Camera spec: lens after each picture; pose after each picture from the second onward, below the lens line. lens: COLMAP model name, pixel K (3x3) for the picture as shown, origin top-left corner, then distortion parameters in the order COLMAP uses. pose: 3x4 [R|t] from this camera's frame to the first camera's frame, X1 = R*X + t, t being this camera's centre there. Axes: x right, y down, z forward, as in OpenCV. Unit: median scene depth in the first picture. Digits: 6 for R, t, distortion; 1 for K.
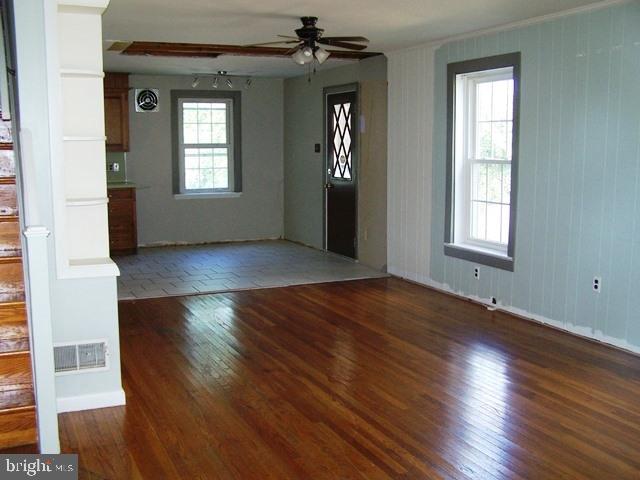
lens RADIAL K [[708.4, 0, 320.0], [0, 708.4, 240.0], [0, 0, 1]] dist [-0.197819, 0.415650]
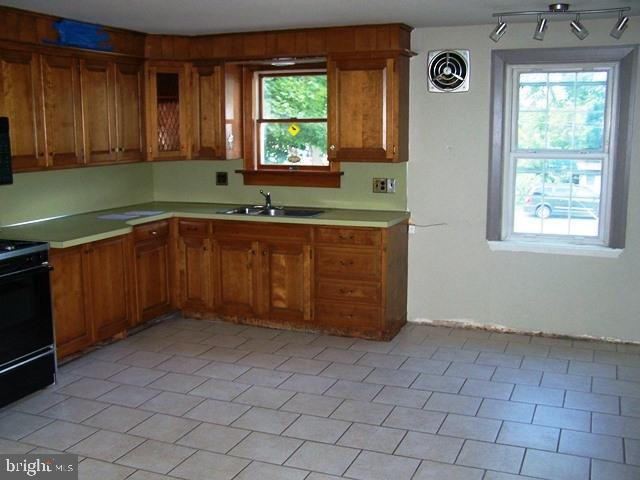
lens RADIAL K [[708.4, 0, 320.0], [0, 708.4, 240.0], [0, 0, 1]] dist [-0.197819, 0.415650]
pose [[0.681832, 0.120201, -0.721566, 0.101597], [-0.095932, 0.992581, 0.074698, -0.093442], [0.725192, 0.018290, 0.688304, 0.519044]]
